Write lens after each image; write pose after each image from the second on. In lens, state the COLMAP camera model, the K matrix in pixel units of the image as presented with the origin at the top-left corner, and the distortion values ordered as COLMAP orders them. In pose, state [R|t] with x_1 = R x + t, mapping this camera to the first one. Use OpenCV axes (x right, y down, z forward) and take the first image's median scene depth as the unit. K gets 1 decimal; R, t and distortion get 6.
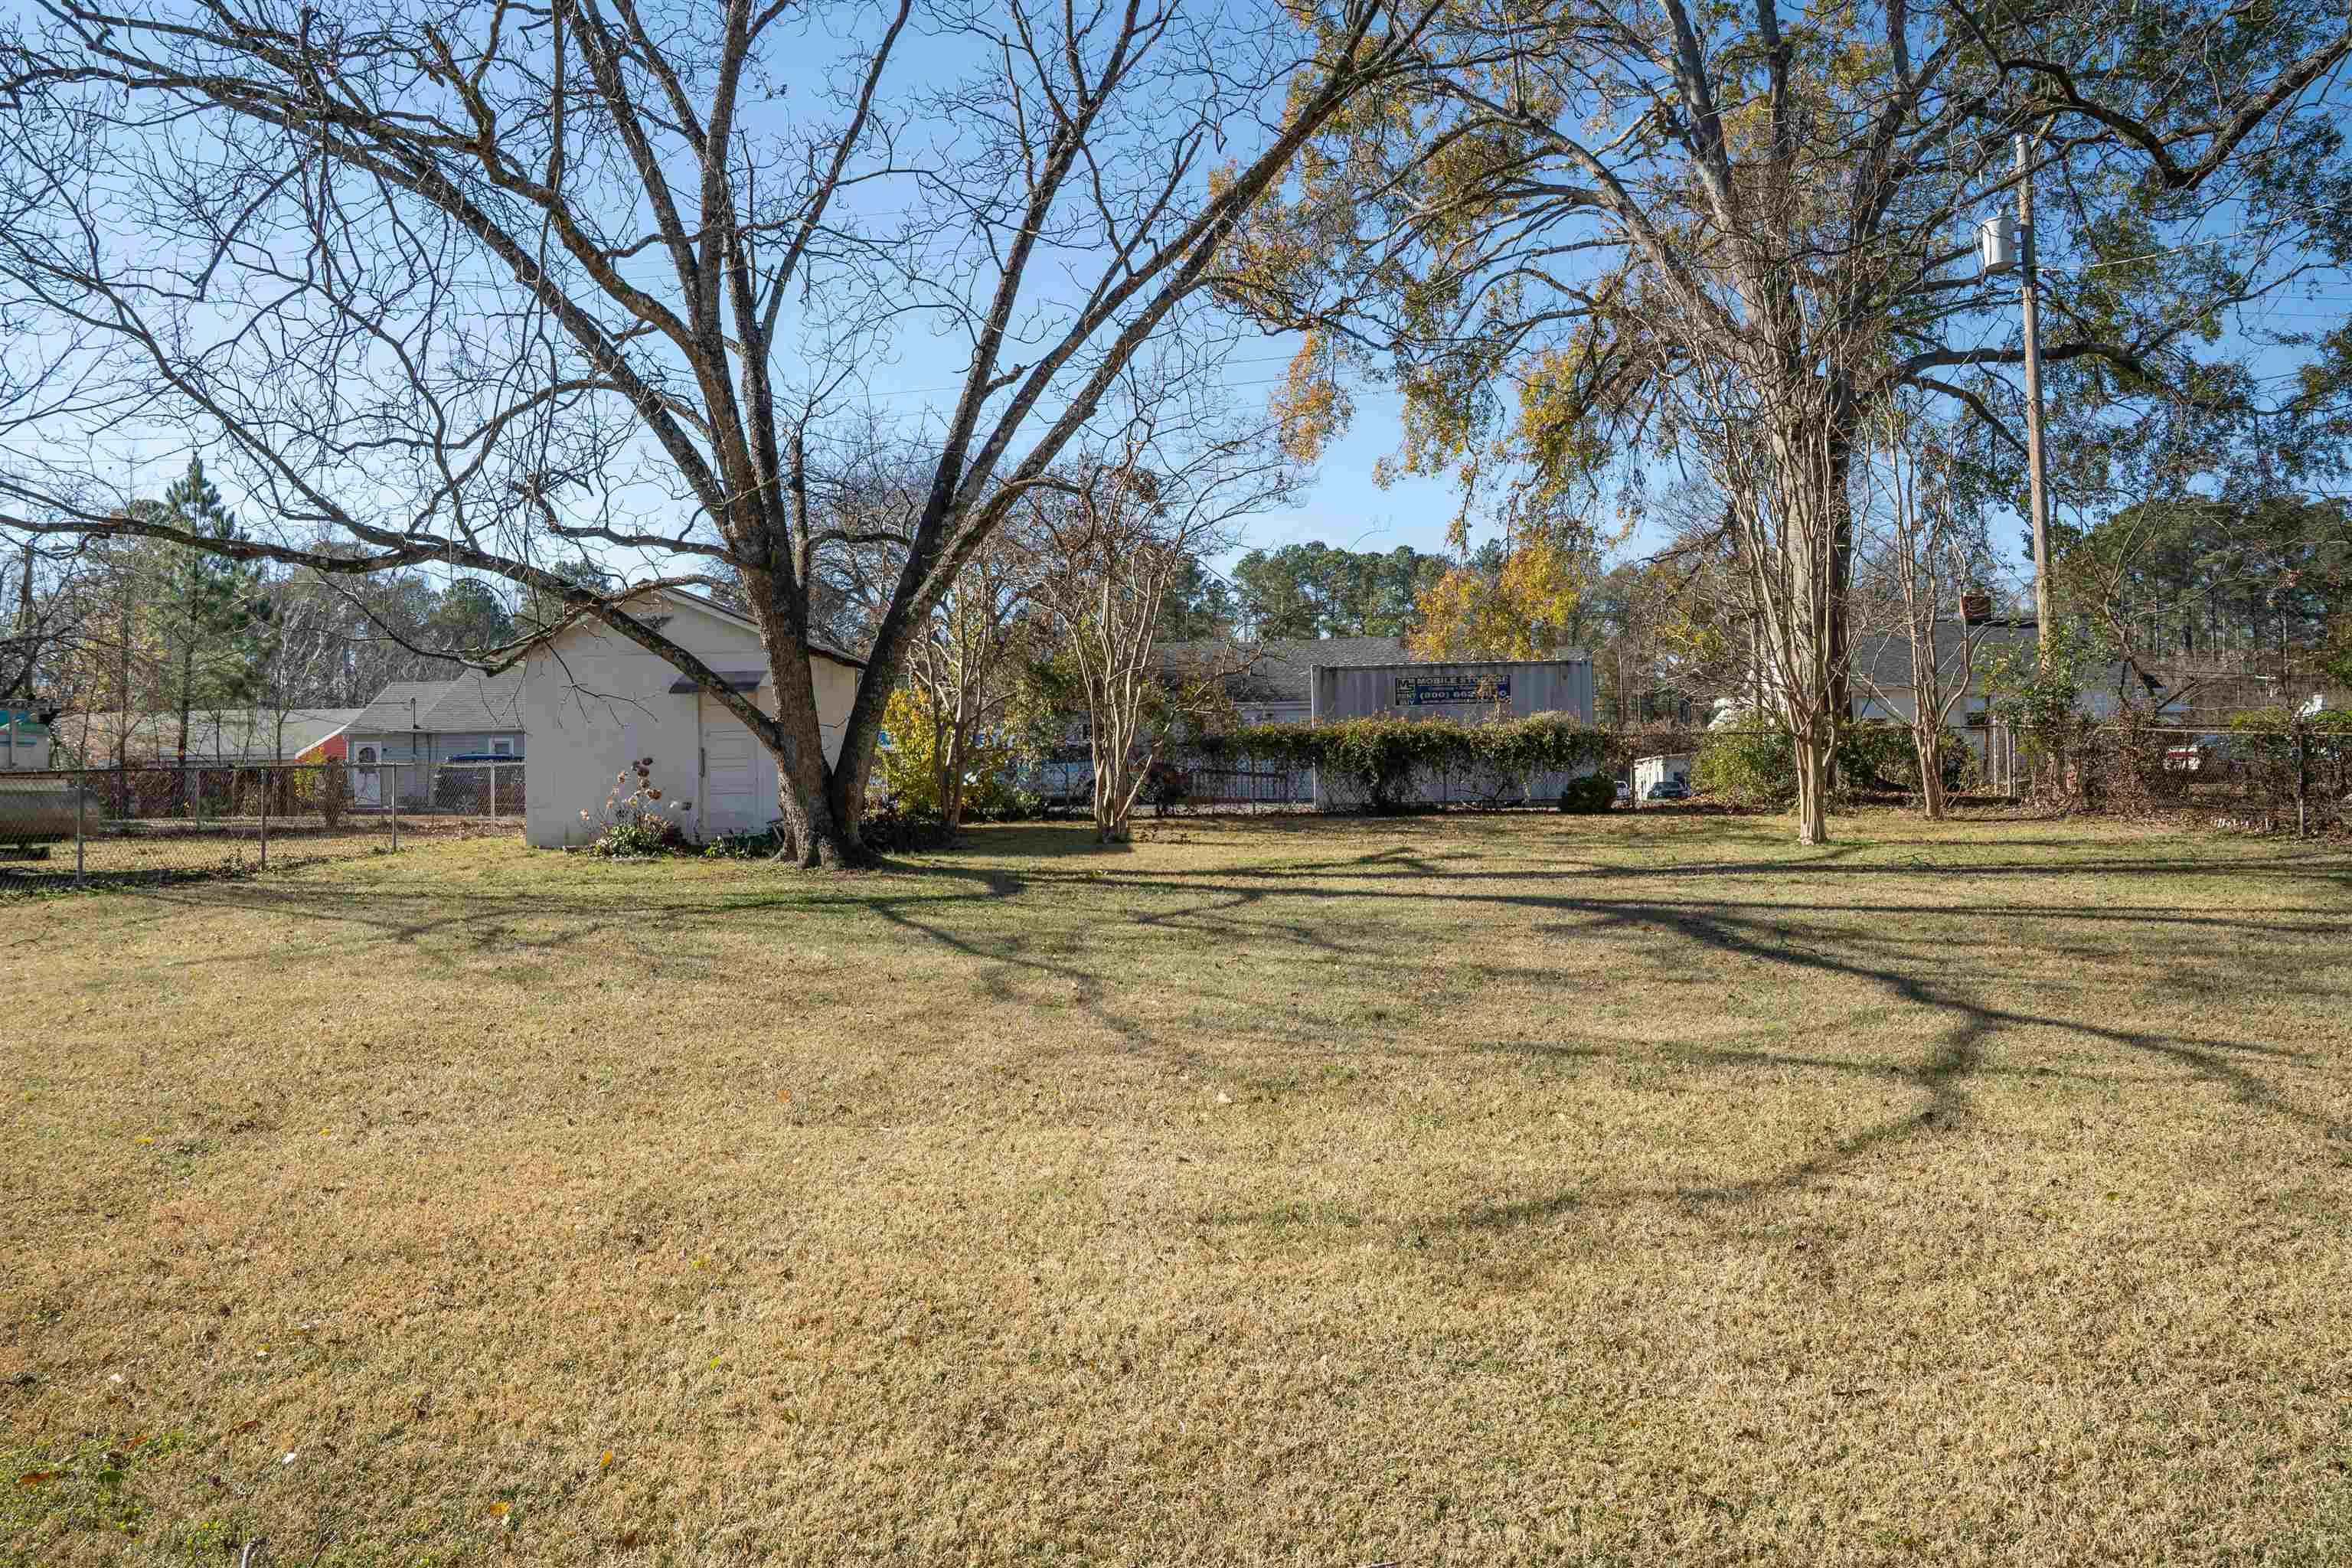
lens RADIAL K [[1627.2, 0, 1176.0], [0, 1627.2, 784.0], [0, 0, 1]] dist [-0.130992, 0.095789]
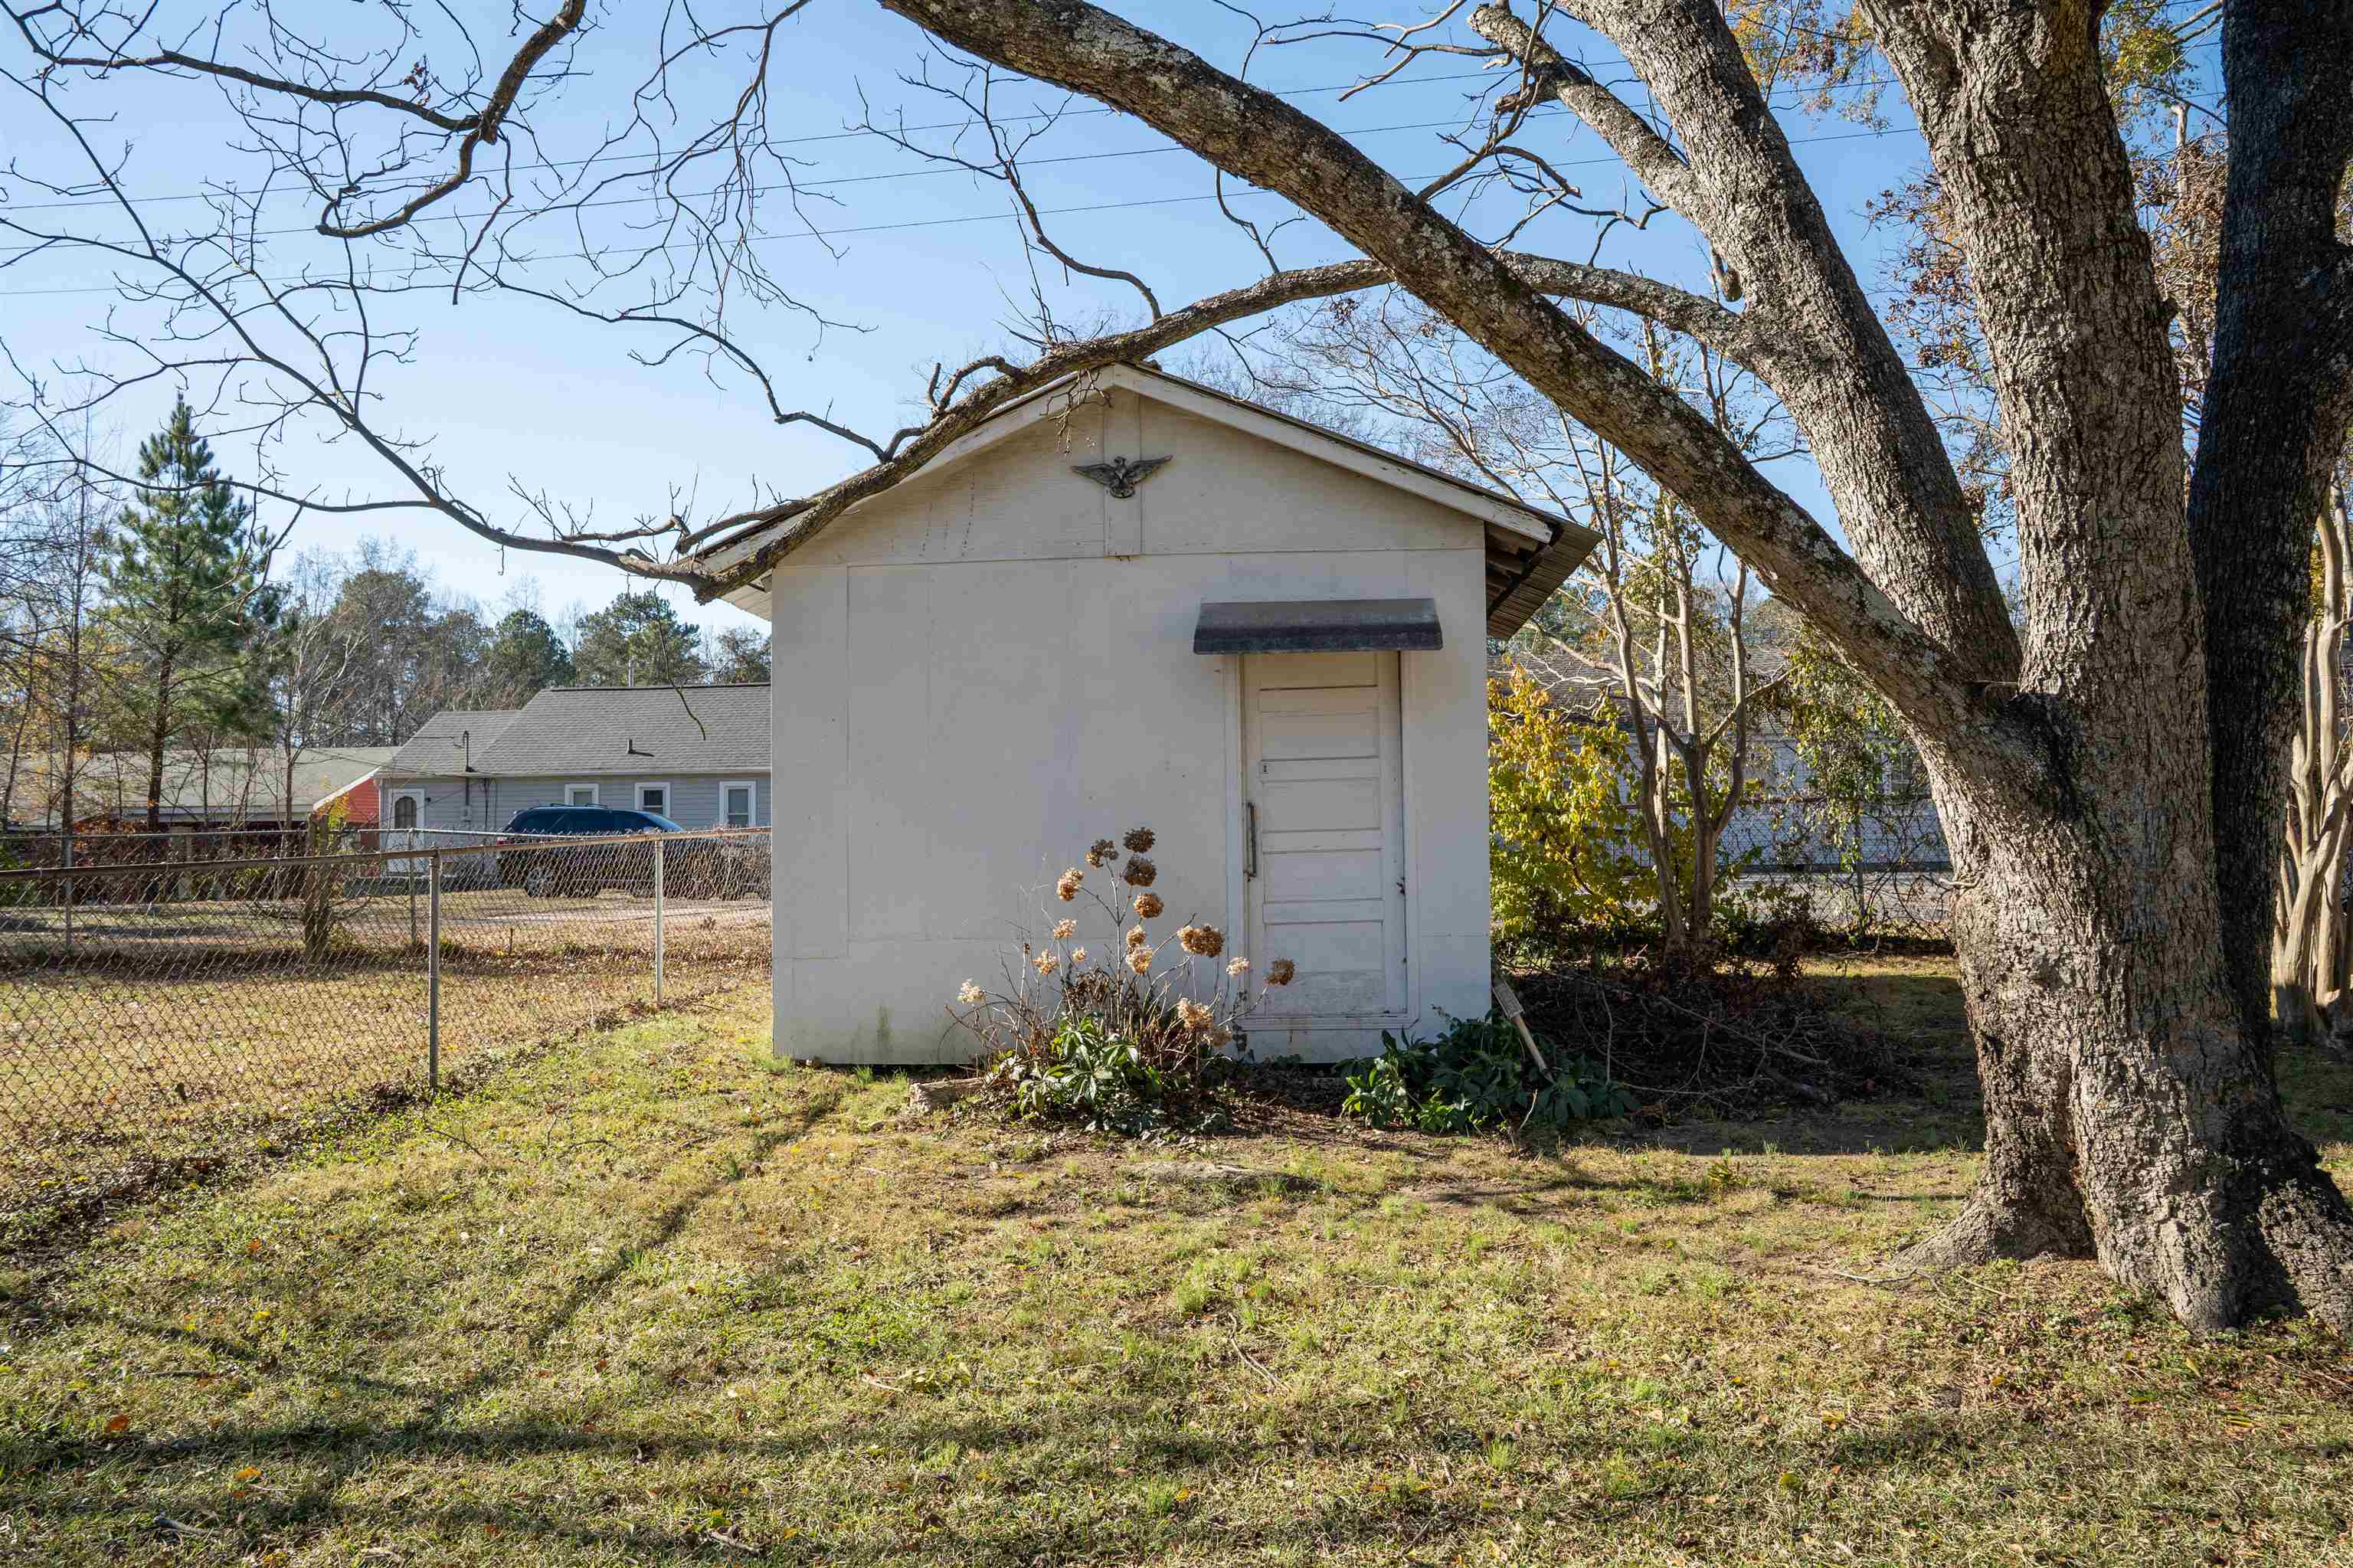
lens RADIAL K [[1627.9, 0, 1176.5], [0, 1627.9, 784.0], [0, 0, 1]] dist [-0.130992, 0.095789]
pose [[0.999627, -0.000015, -0.027304, -0.137236], [-0.000827, 0.999525, -0.030811, -0.006904], [0.027291, 0.030822, 0.999152, 0.281529]]
